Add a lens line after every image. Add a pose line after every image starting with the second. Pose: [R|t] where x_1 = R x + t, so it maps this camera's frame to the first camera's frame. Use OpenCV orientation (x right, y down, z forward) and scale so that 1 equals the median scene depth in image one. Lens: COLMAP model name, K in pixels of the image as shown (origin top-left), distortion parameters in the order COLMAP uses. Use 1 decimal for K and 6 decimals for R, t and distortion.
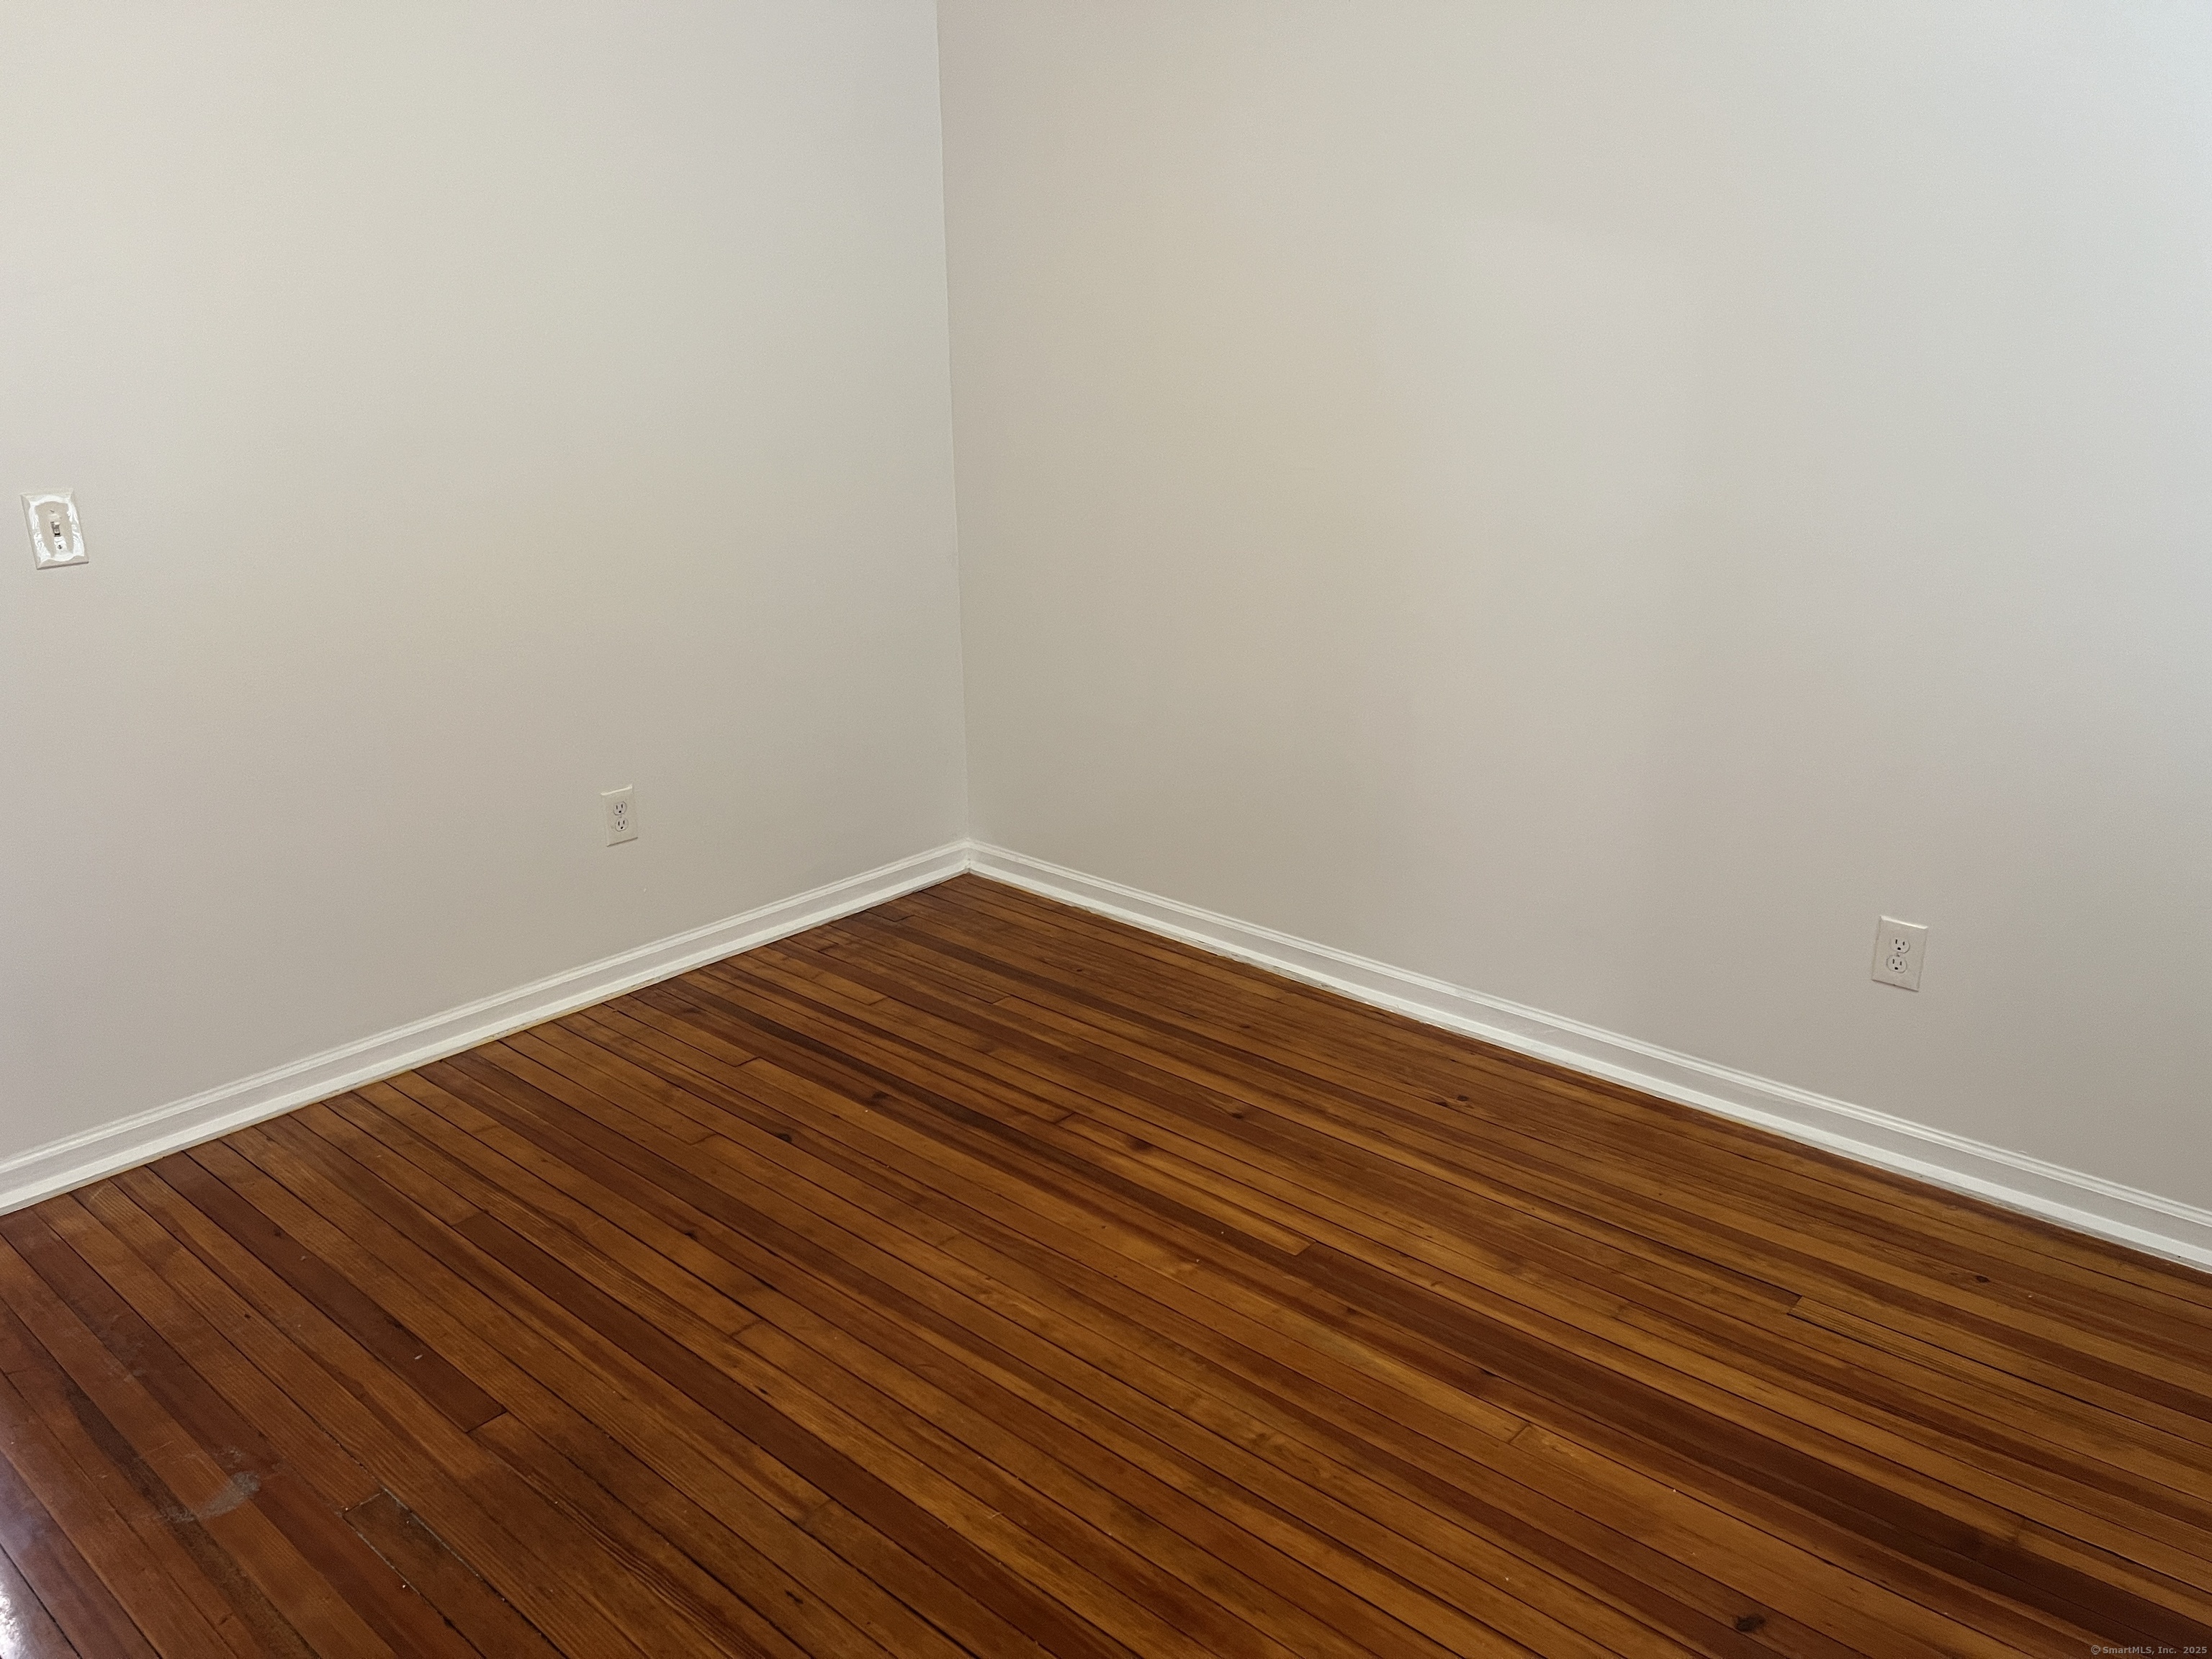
lens RADIAL K [[1663.3, 0, 1113.0], [0, 1663.3, 838.2], [0, 0, 1]] dist [0.096875, -0.112471]
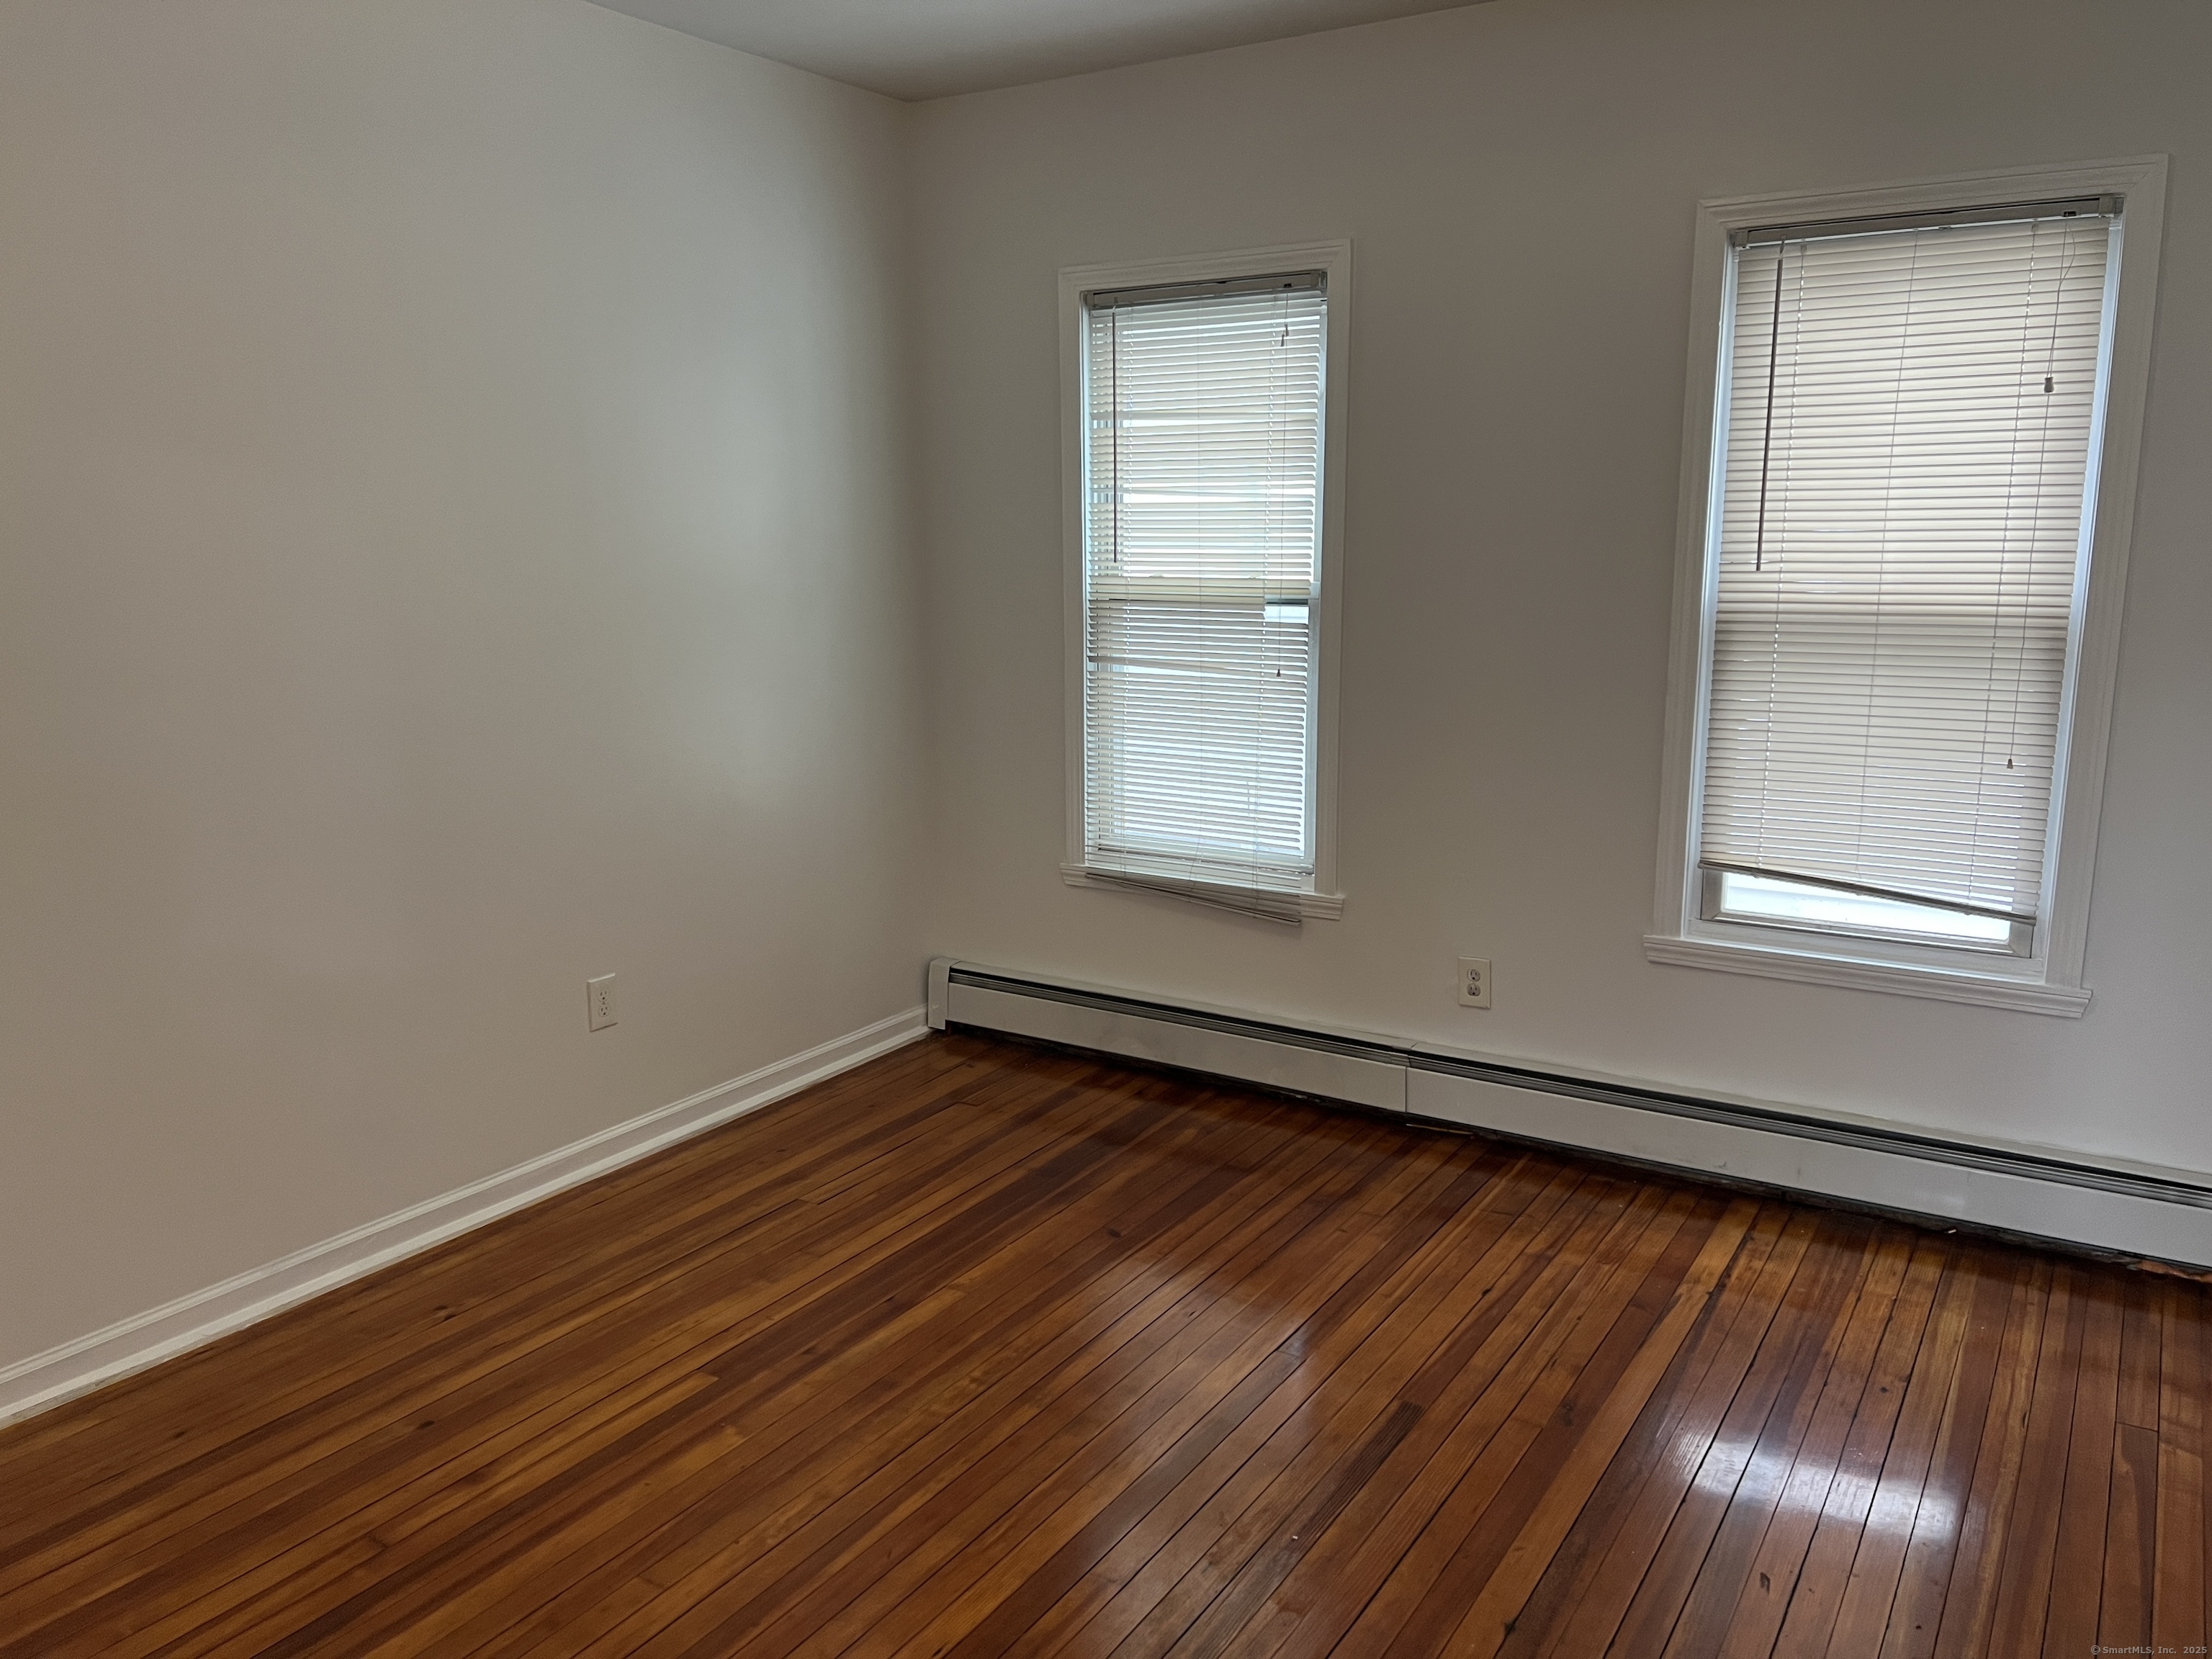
lens RADIAL K [[1663.3, 0, 1113.0], [0, 1663.3, 838.2], [0, 0, 1]] dist [0.096875, -0.112471]
pose [[-0.146057, -0.183880, 0.972037, -0.909598], [0.334369, 0.915572, 0.223440, -0.224819], [-0.931056, 0.357654, -0.072242, 0.710029]]
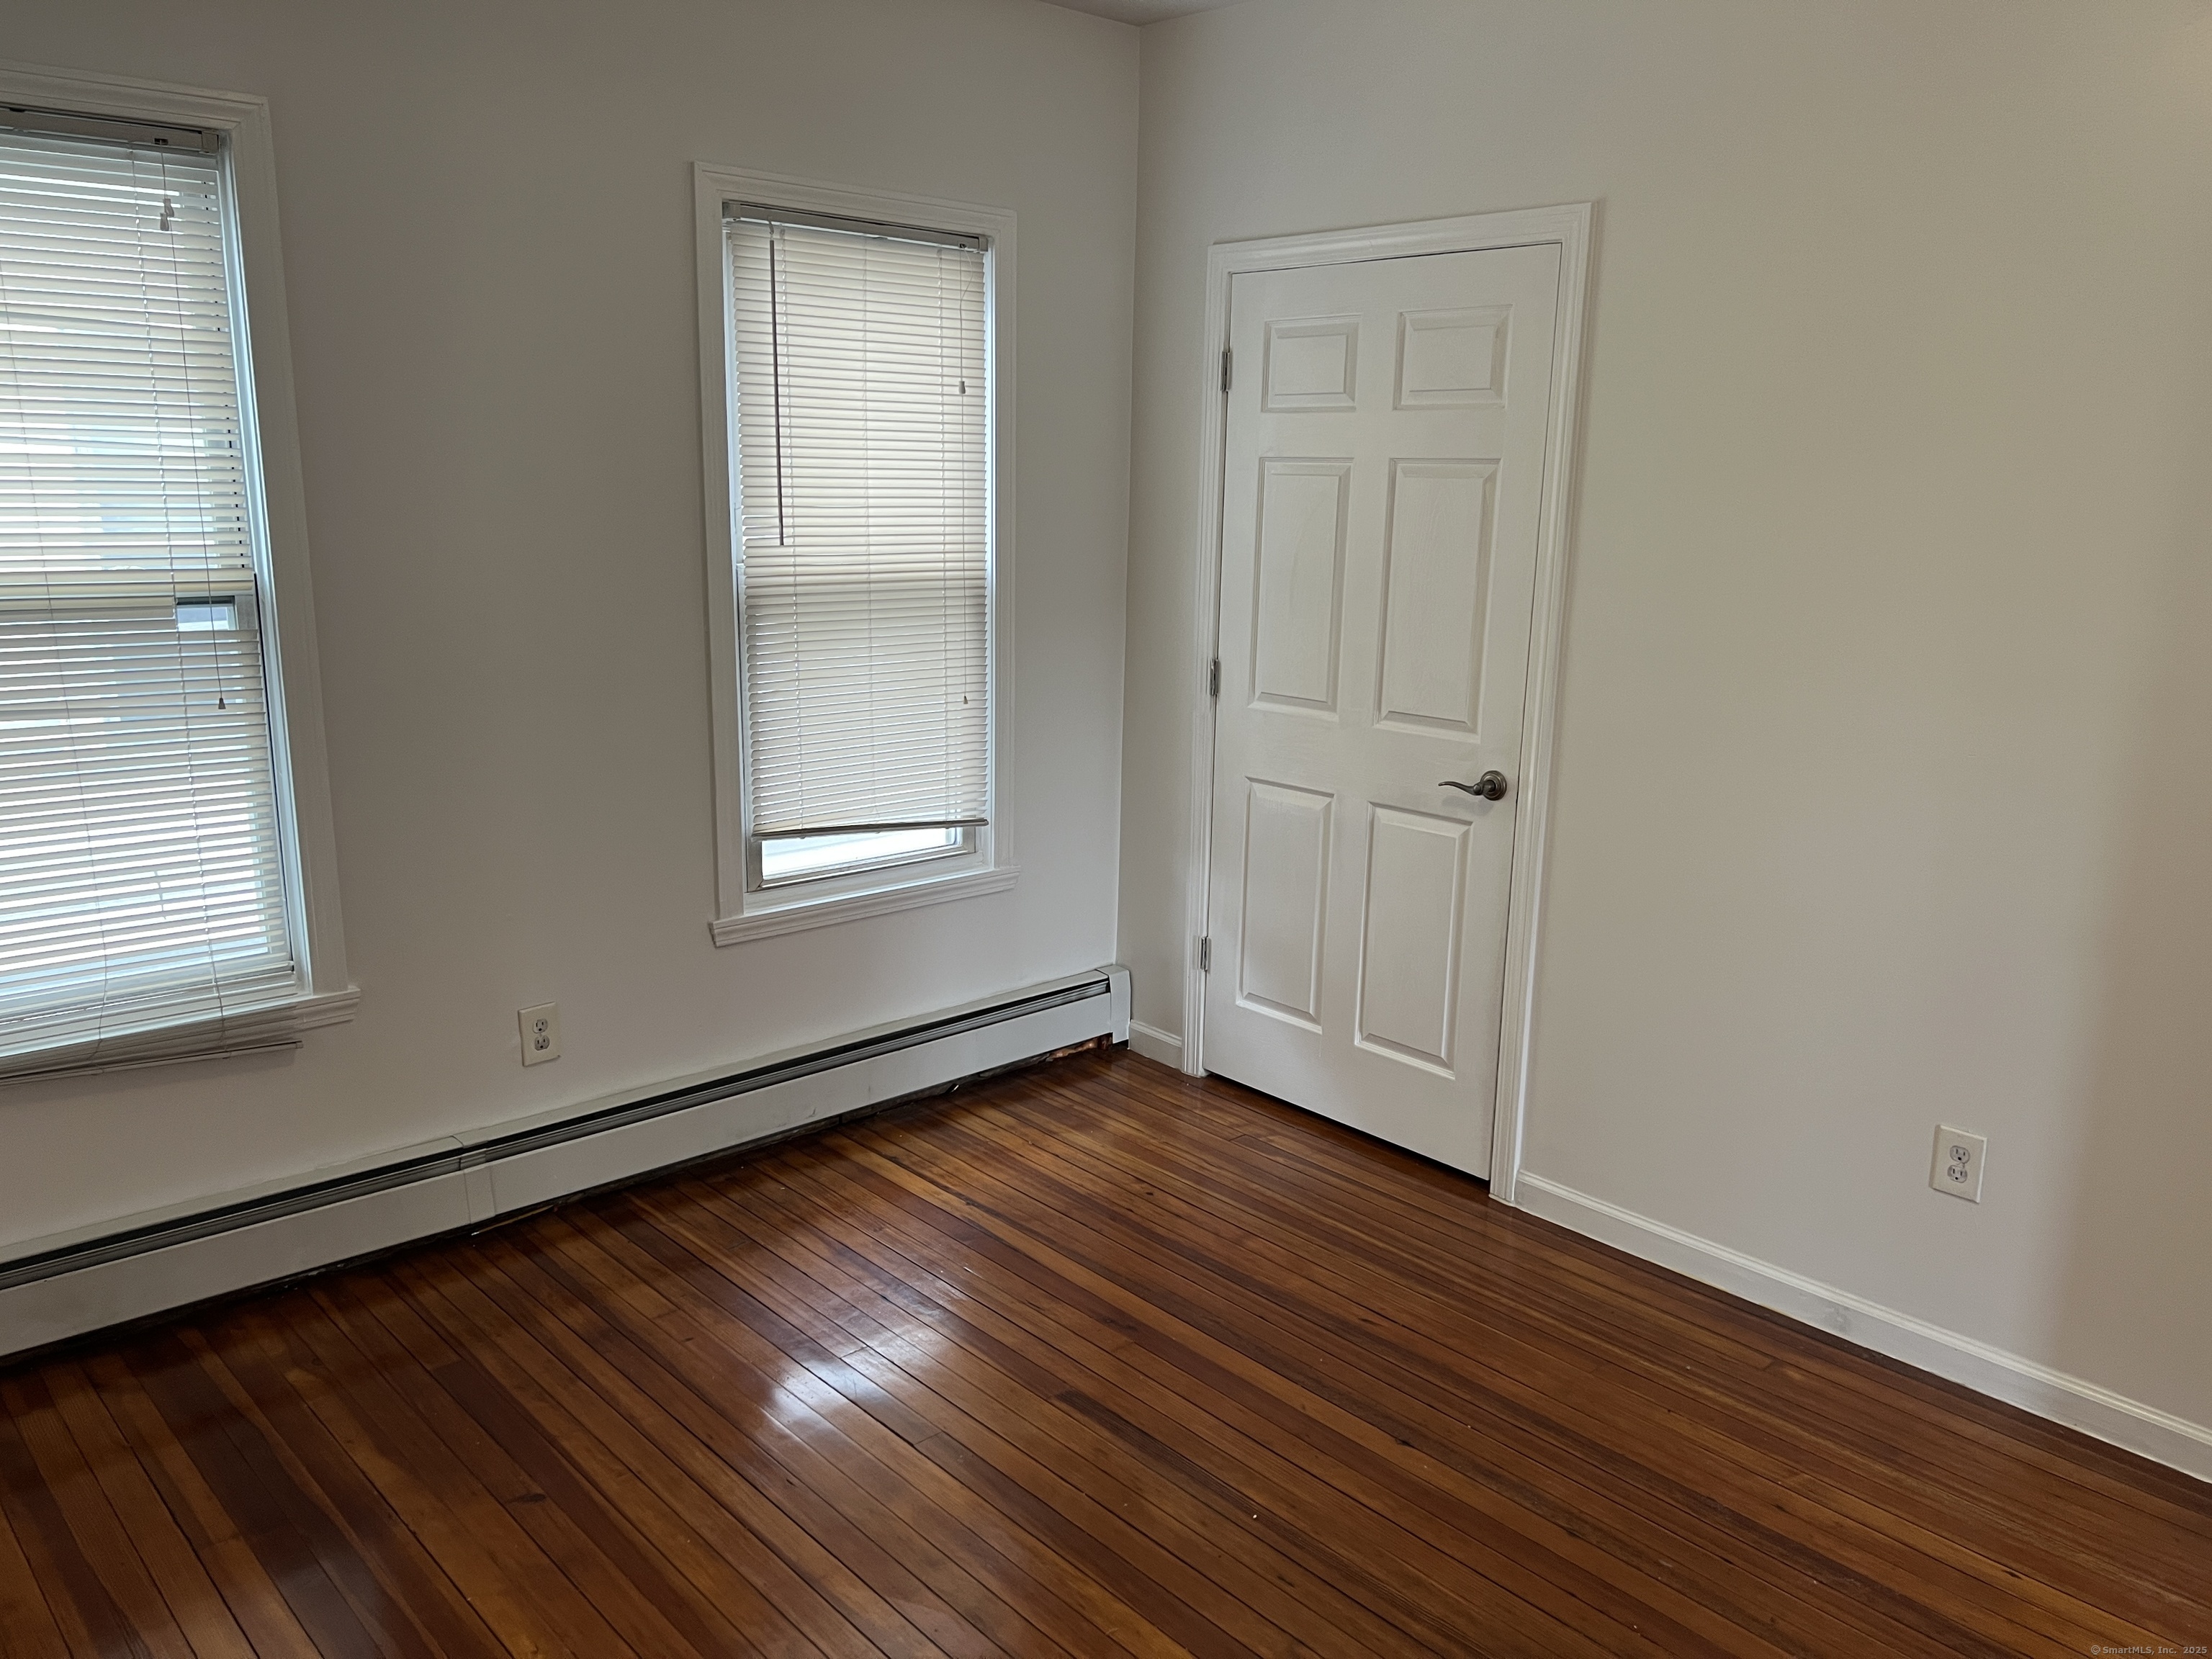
lens RADIAL K [[1663.3, 0, 1113.0], [0, 1663.3, 838.2], [0, 0, 1]] dist [0.096875, -0.112471]
pose [[-0.991983, -0.045642, 0.117841, -0.135038], [0.024023, 0.847387, 0.530431, -0.452011], [-0.124067, 0.529010, -0.839498, 1.268989]]
